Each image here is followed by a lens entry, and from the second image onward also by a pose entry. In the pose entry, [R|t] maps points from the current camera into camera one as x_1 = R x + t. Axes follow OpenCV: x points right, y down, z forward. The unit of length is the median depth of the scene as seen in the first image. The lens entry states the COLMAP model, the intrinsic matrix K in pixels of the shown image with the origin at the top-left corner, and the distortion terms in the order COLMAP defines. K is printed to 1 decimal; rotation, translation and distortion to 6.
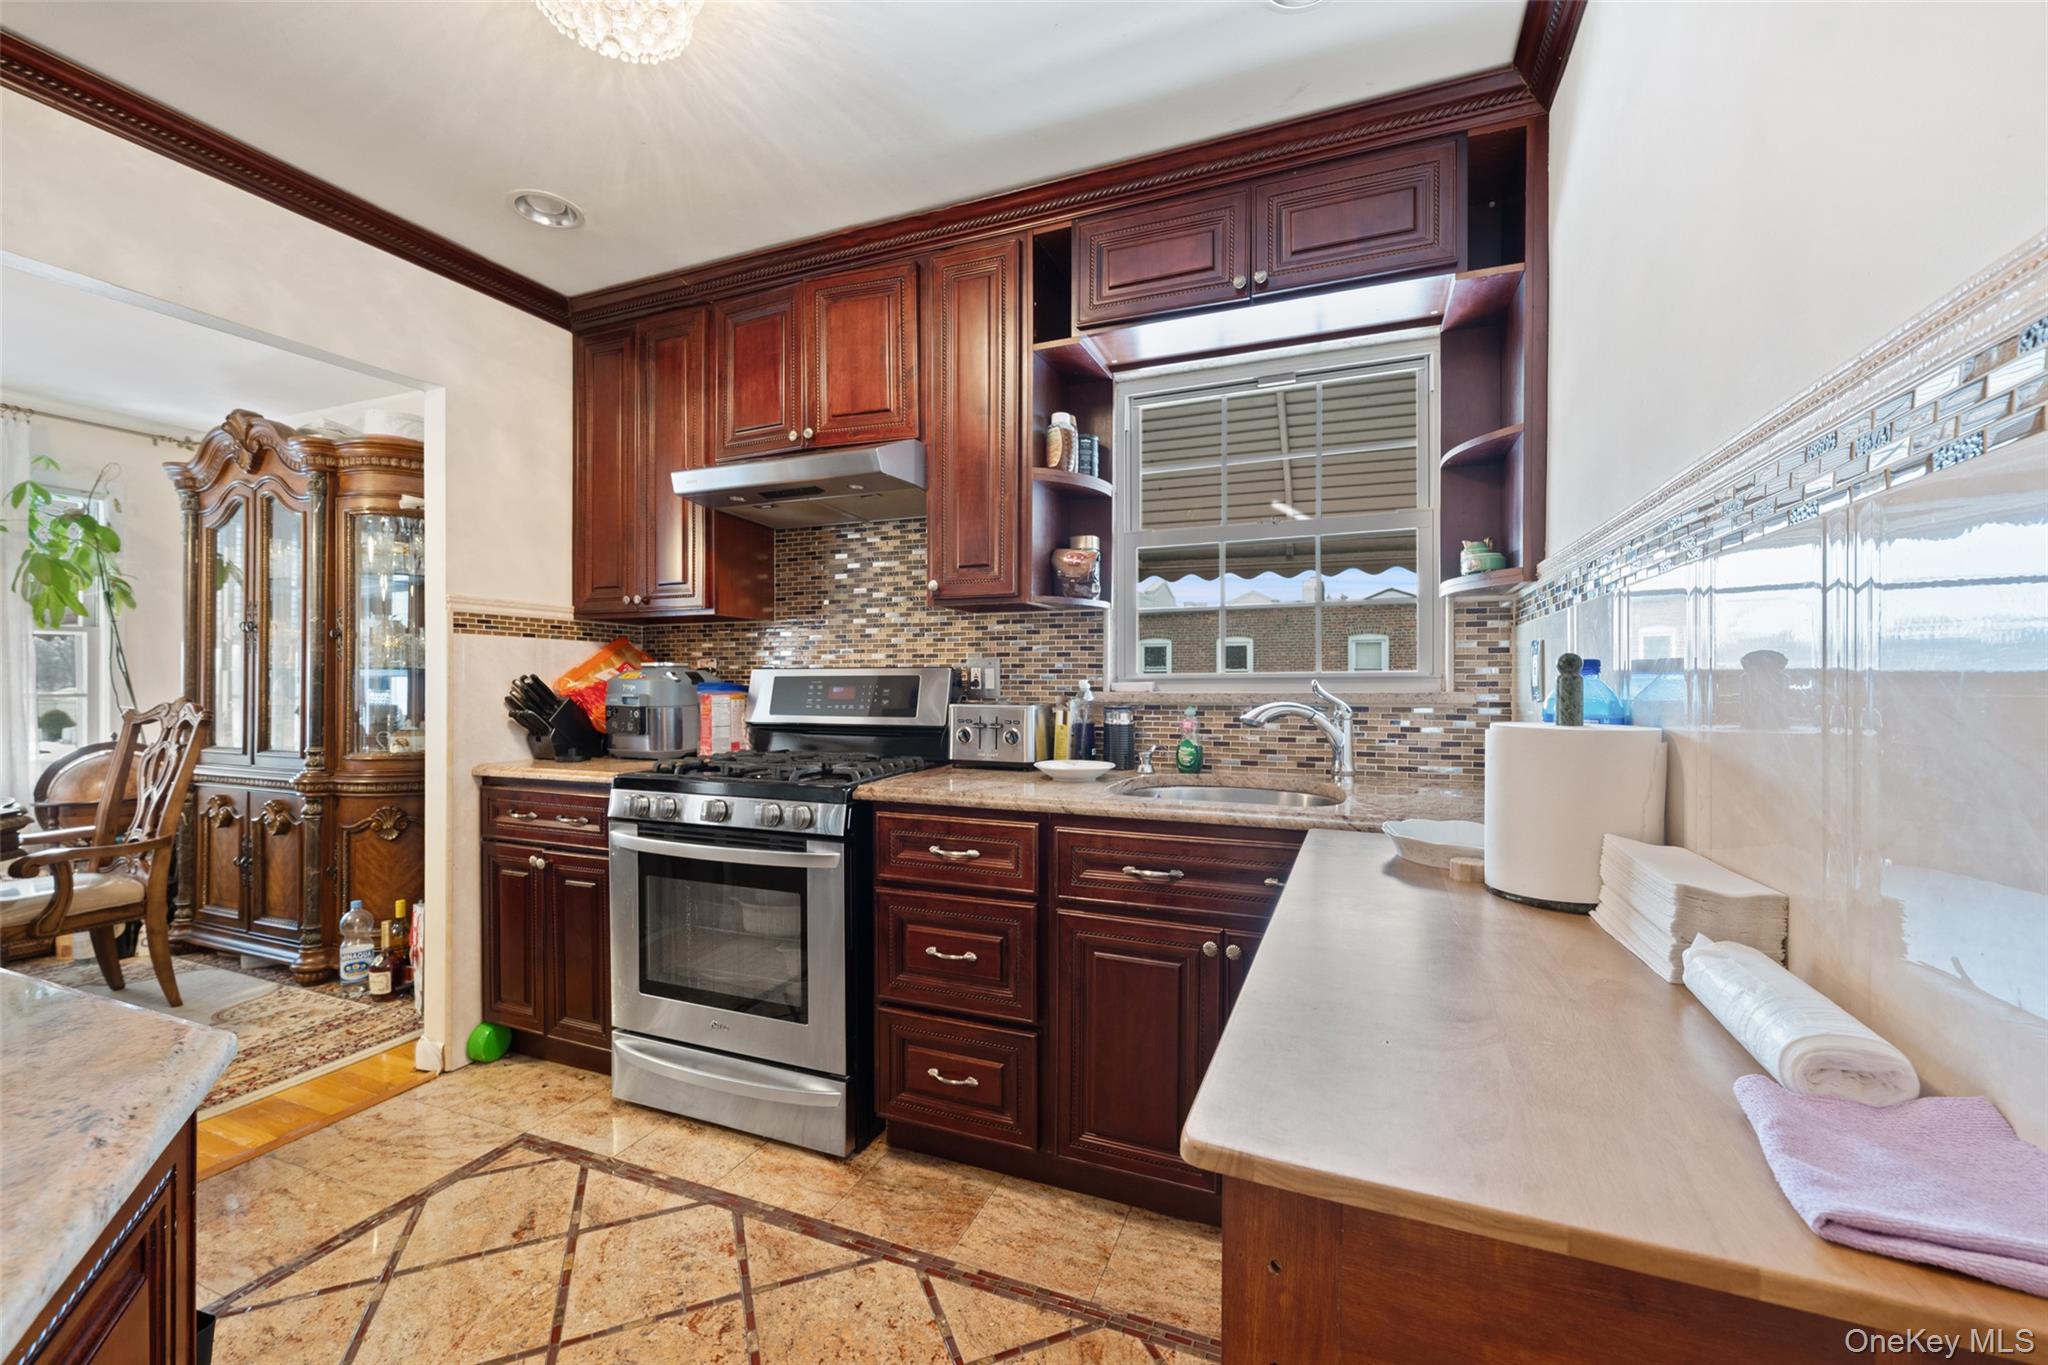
lens RADIAL K [[833.5, 0, 1013.9], [0, 833.5, 680.0], [0, 0, 1]] dist [-0.002149, -0.000025]
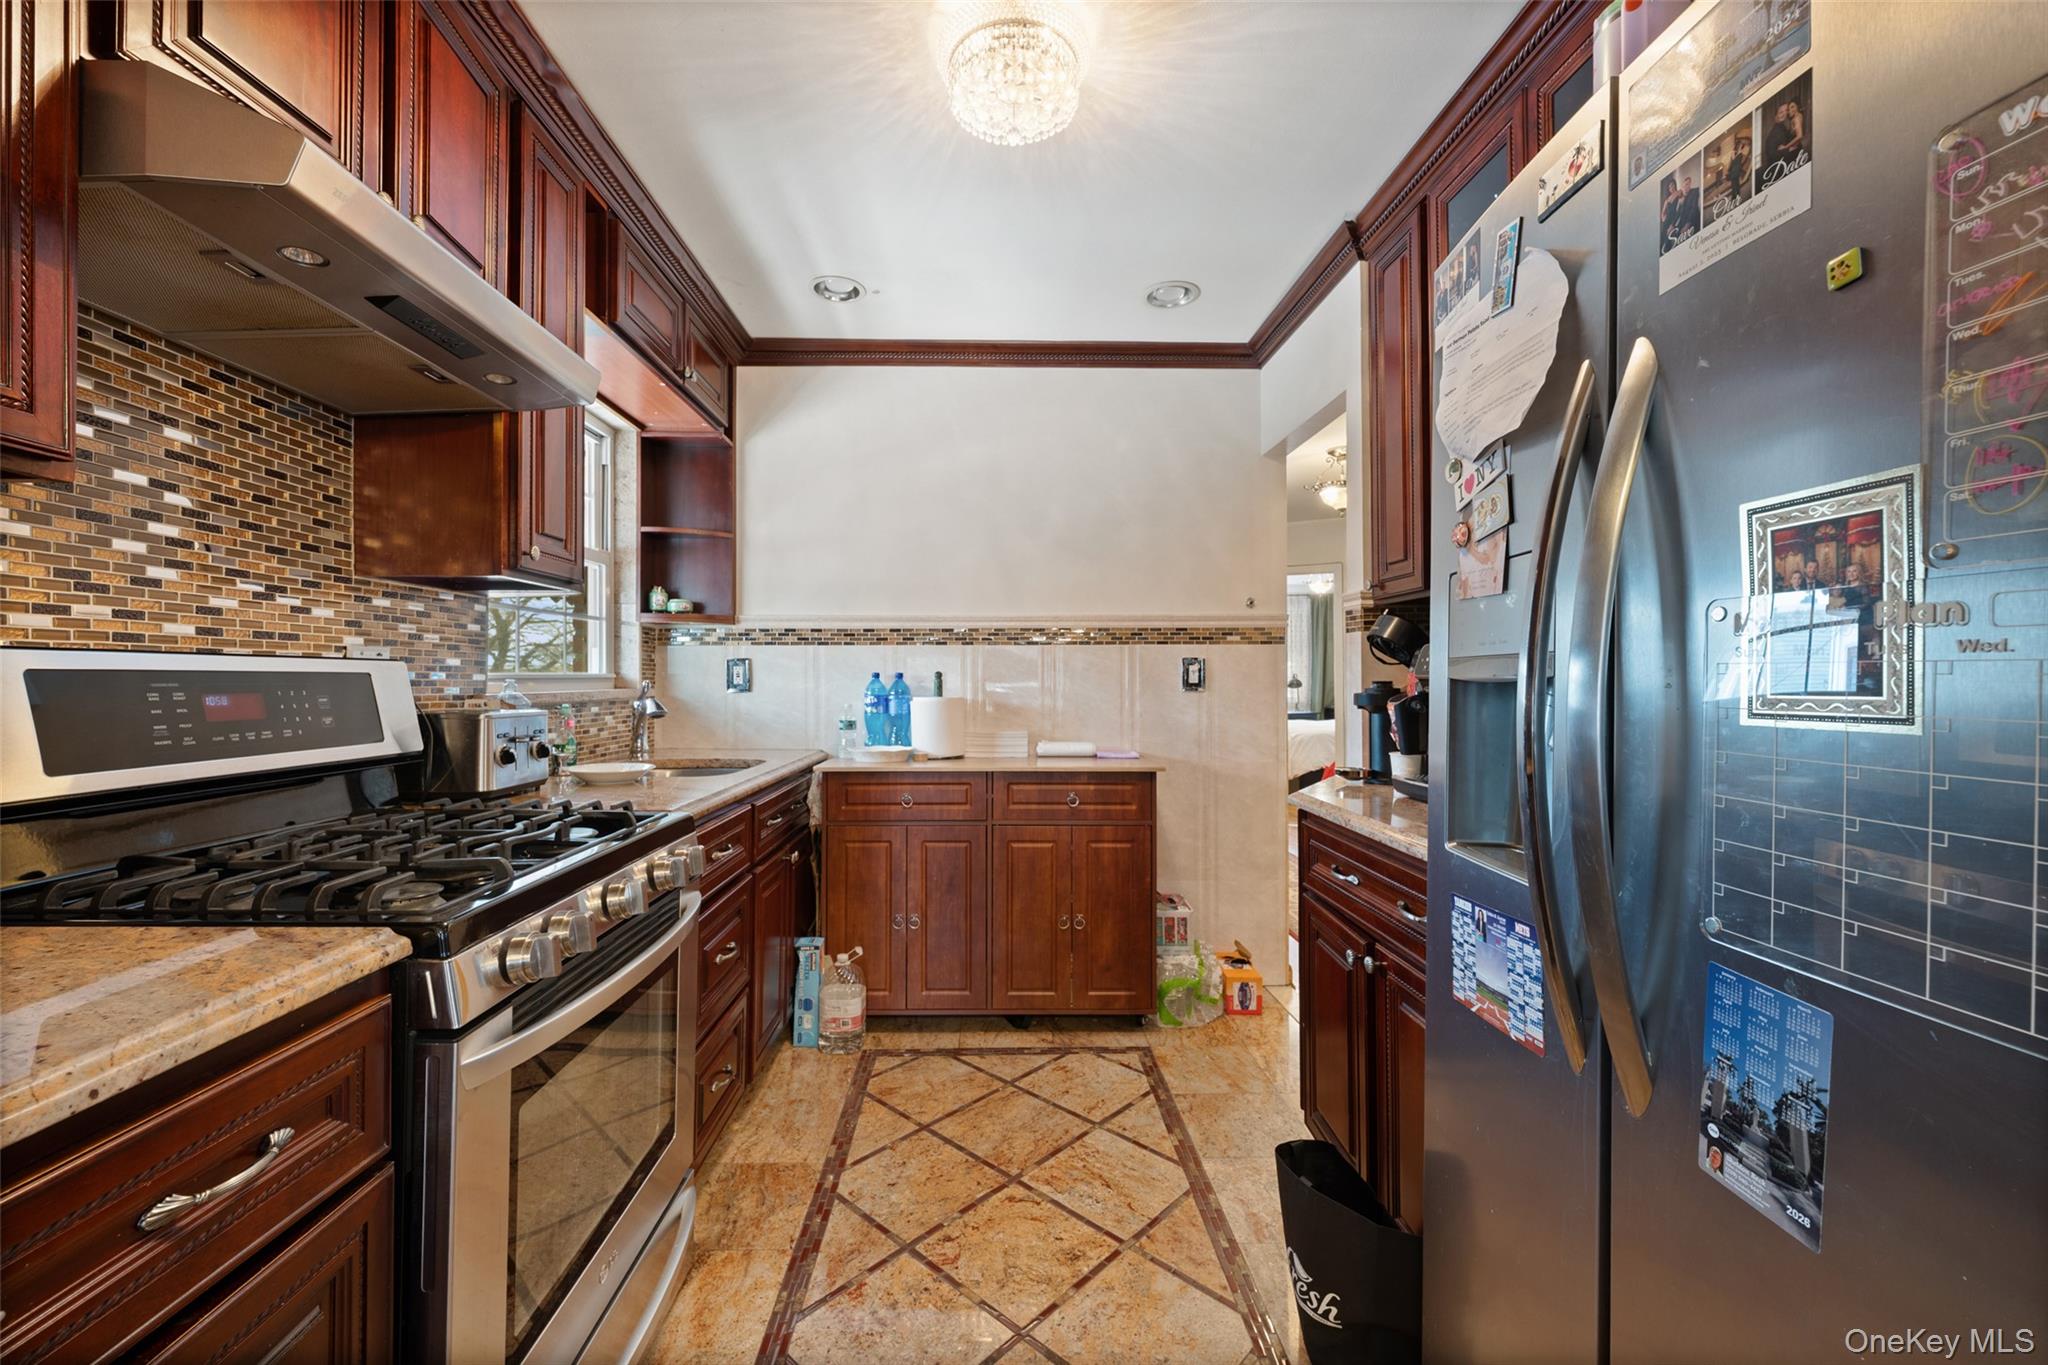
lens RADIAL K [[833.5, 0, 1023.9], [0, 833.5, 677.9], [0, 0, 1]] dist [-0.002149, -0.000025]
pose [[-0.427937, 0.003738, 0.903801, -0.831707], [0.001612, 0.999993, -0.003373, 0.001227], [-0.903807, 0.000013, -0.427940, 0.807473]]
